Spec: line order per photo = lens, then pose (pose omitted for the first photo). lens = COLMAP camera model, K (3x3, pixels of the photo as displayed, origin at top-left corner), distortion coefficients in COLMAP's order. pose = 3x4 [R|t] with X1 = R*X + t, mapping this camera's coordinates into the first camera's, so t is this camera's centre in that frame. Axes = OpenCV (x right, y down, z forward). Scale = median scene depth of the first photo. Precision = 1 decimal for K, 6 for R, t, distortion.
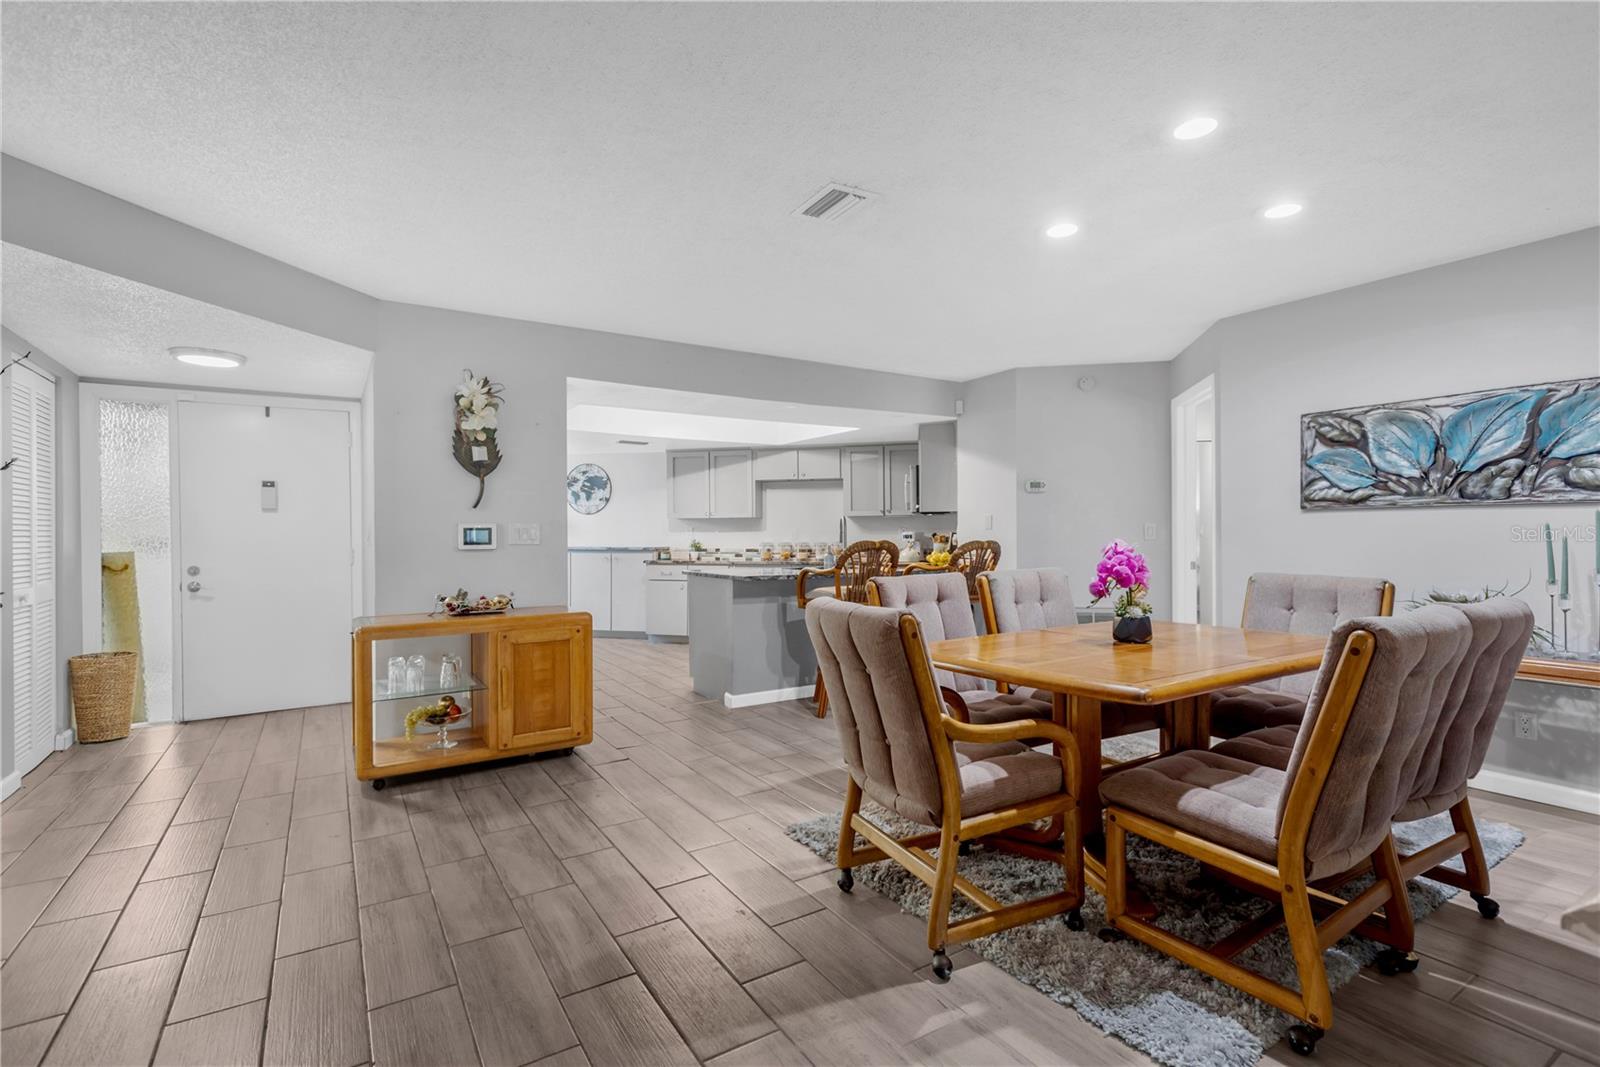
lens RADIAL K [[748.2, 0, 800.0], [0, 748.2, 533.5], [0, 0, 1]] dist [0.015472, 0.000059]
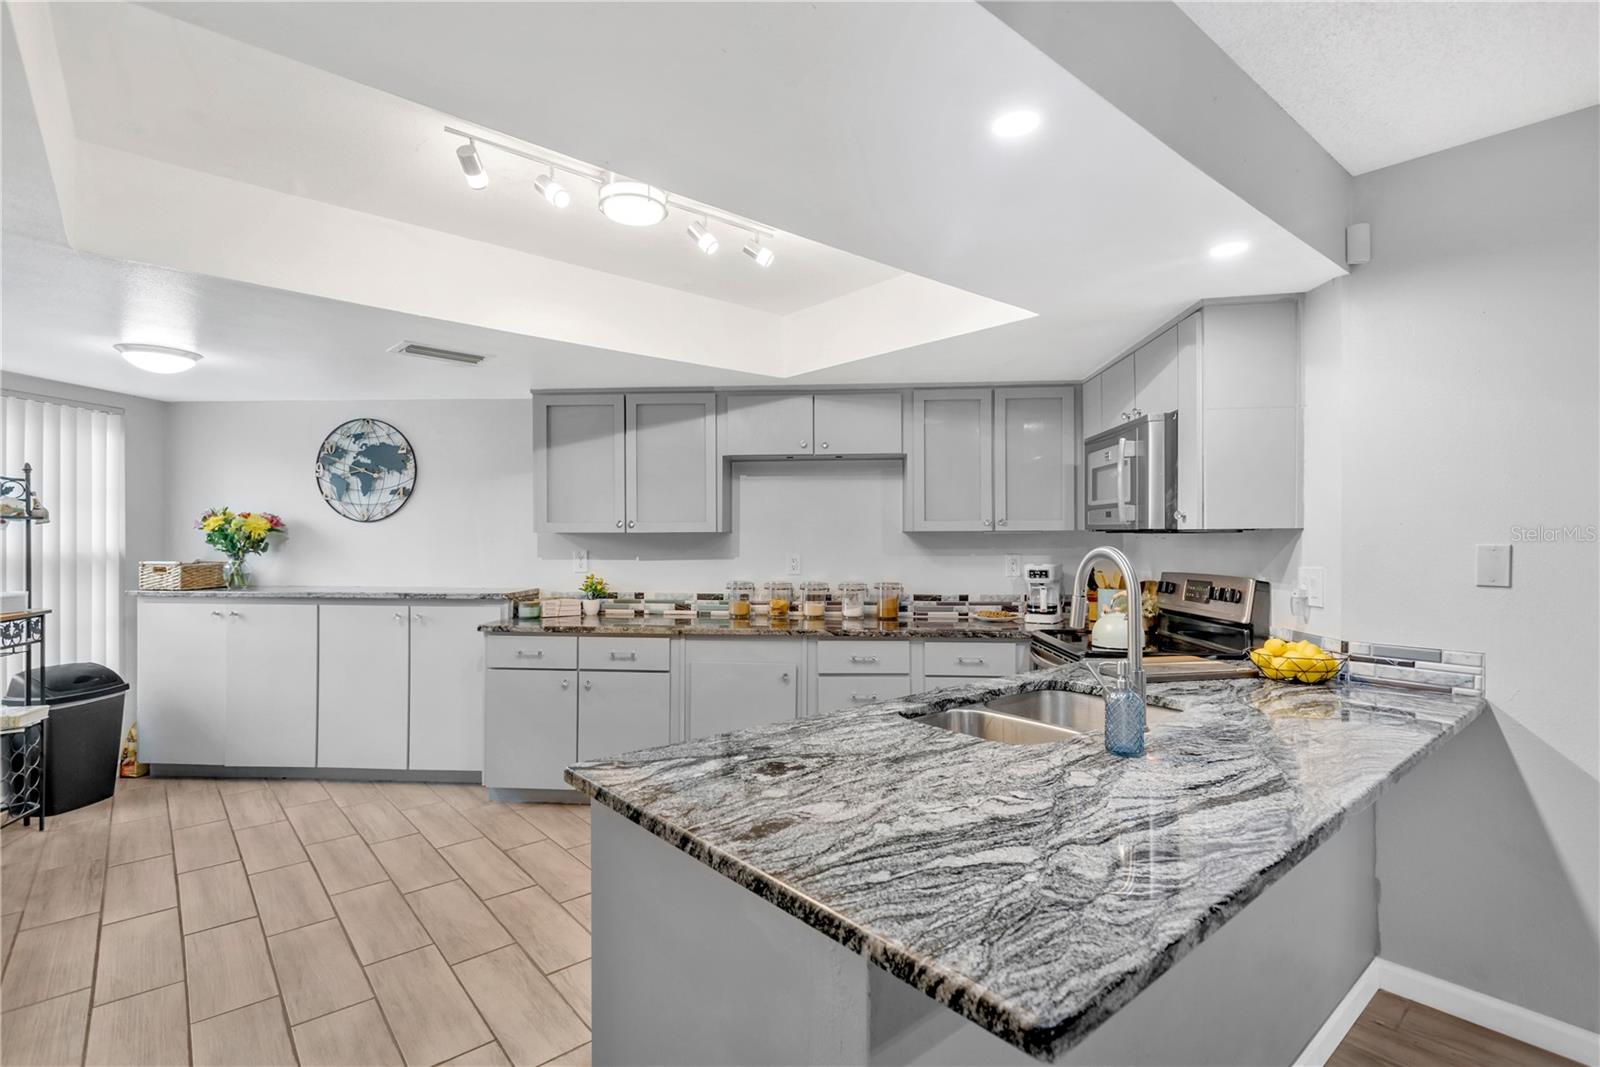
lens RADIAL K [[746.9, 0, 804.9], [0, 746.9, 532.6], [0, 0, 1]] dist [0.015833, -0.000067]
pose [[0.987889, 0.005026, 0.155083, -0.085611], [-0.004464, 0.999982, -0.003972, -0.020406], [-0.155100, 0.003231, 0.987893, 0.534271]]
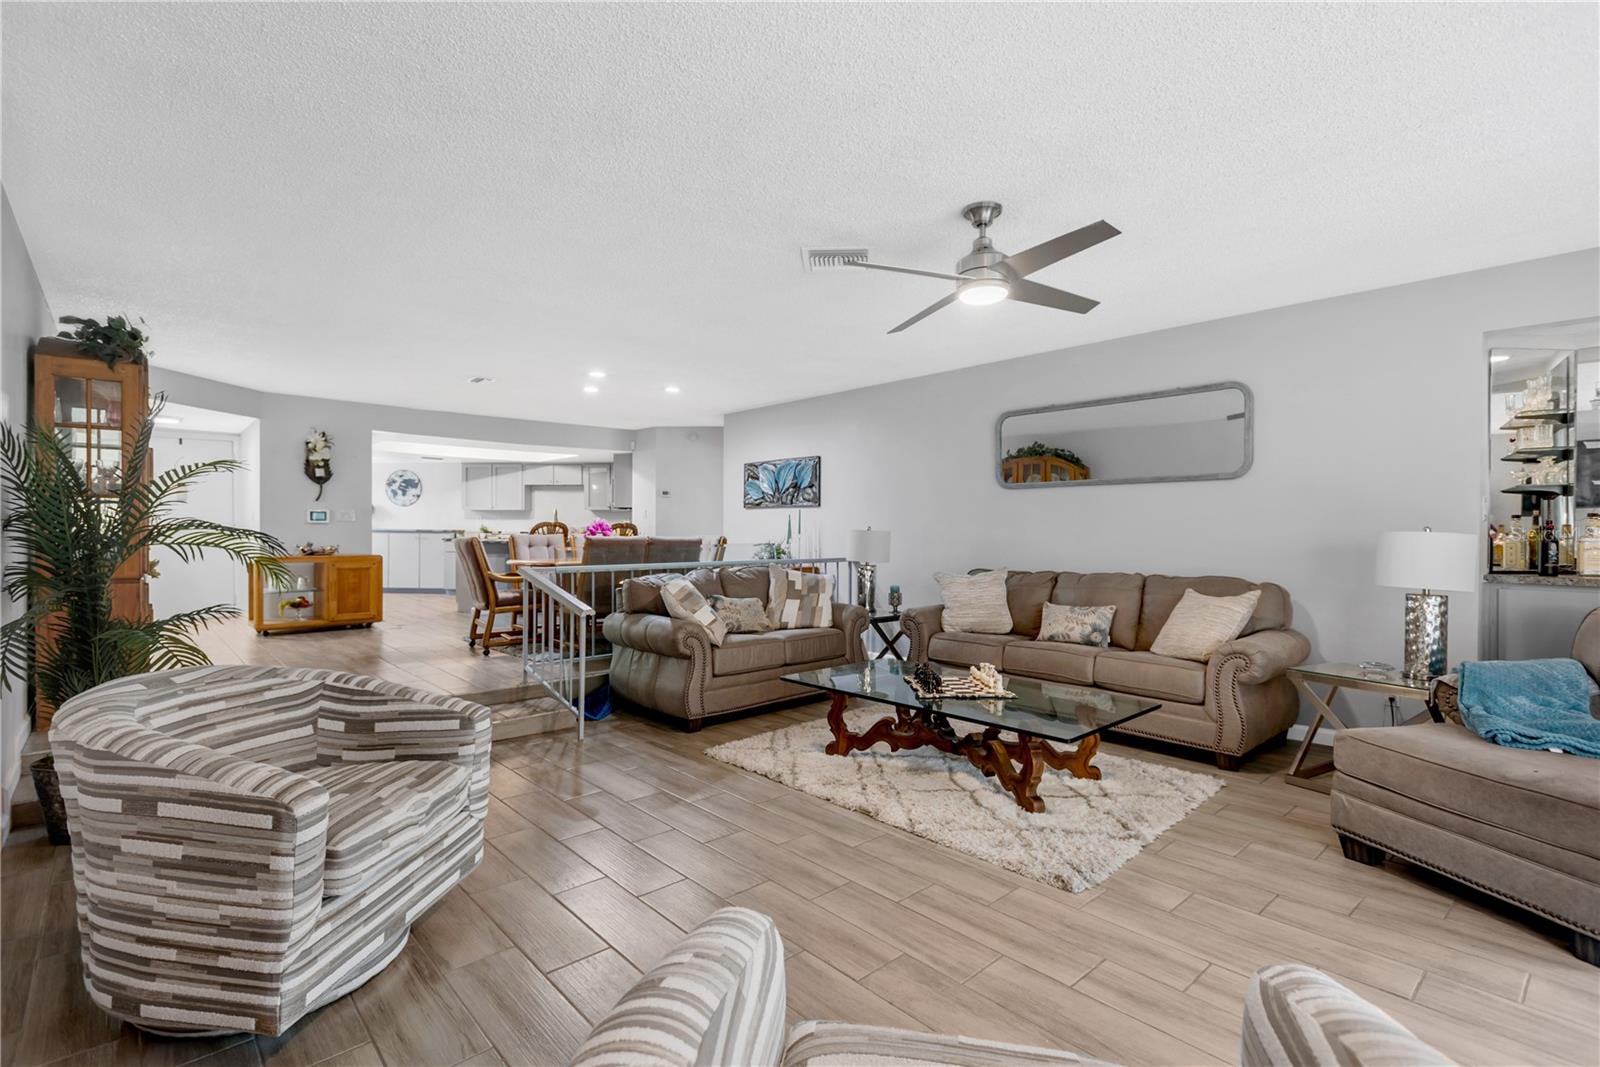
lens RADIAL K [[746.9, 0, 804.9], [0, 746.9, 532.6], [0, 0, 1]] dist [0.015833, -0.000067]
pose [[0.984617, 0.008359, 0.174528, 0.236920], [-0.008672, 0.999962, 0.001032, 0.017613], [-0.174513, -0.002530, 0.984652, -0.571744]]
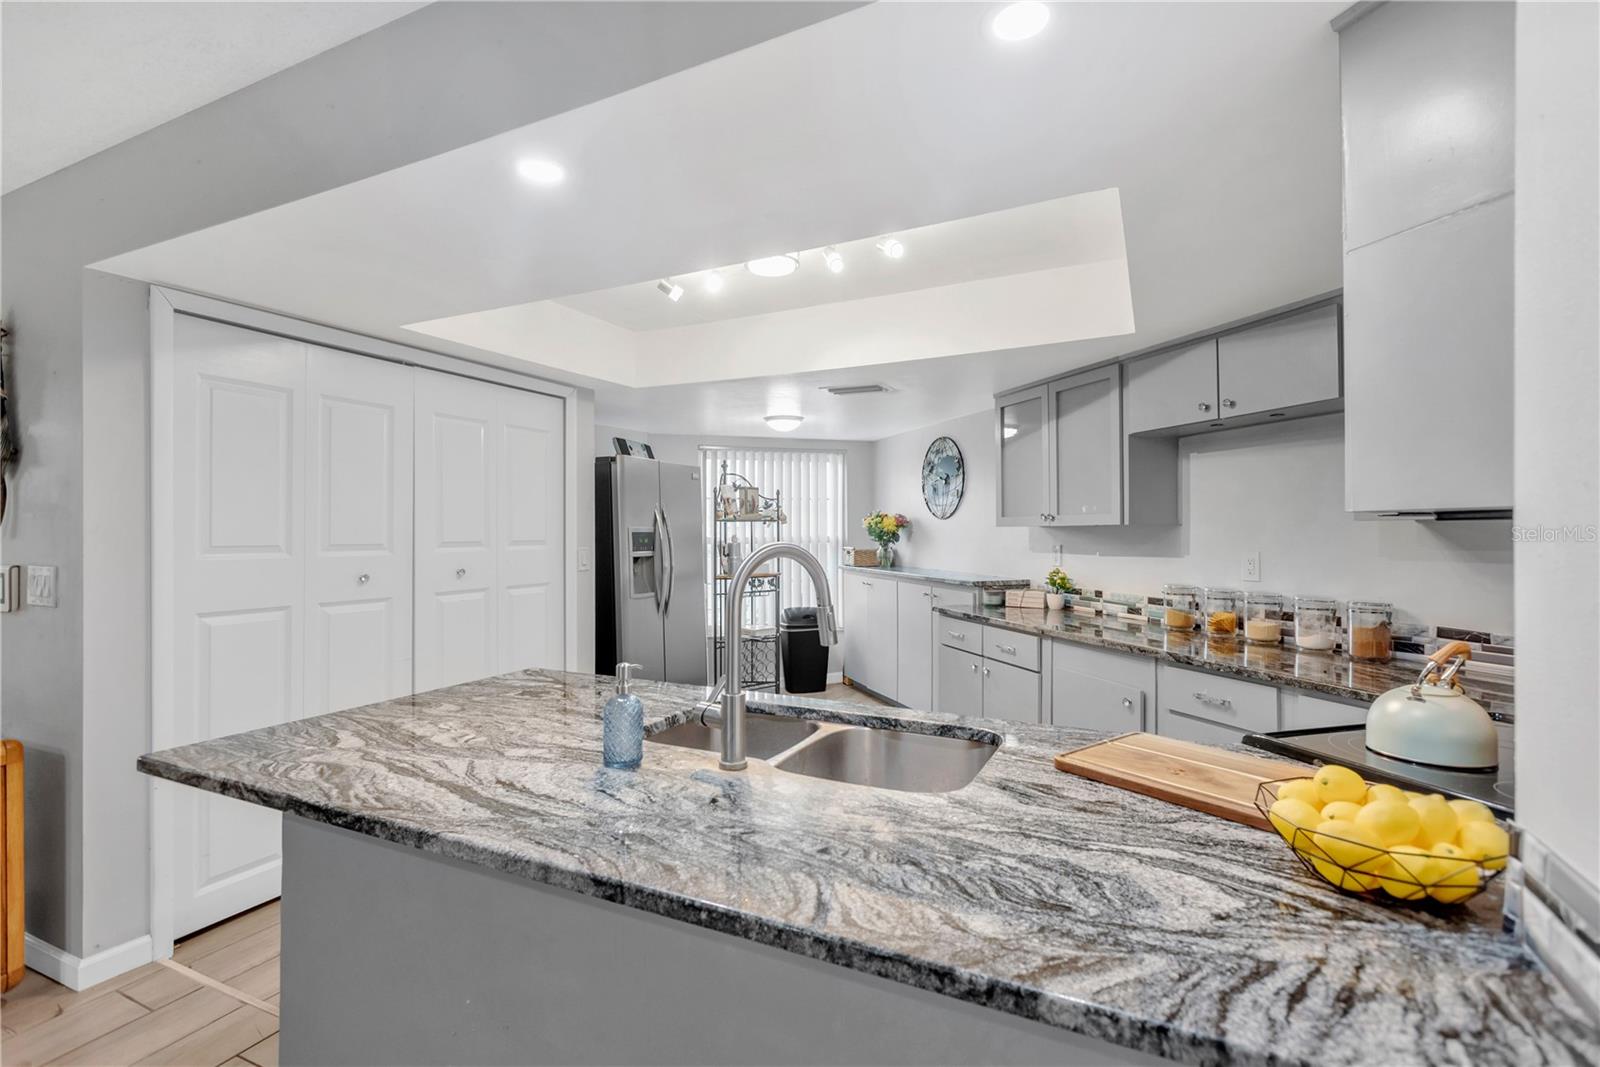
lens RADIAL K [[746.9, 0, 804.9], [0, 746.9, 532.6], [0, 0, 1]] dist [0.015833, -0.000067]
pose [[0.535006, 0.004175, -0.844838, 0.201854], [0.002884, 0.999973, 0.006767, -0.021552], [0.844843, -0.006057, 0.534980, 0.653257]]
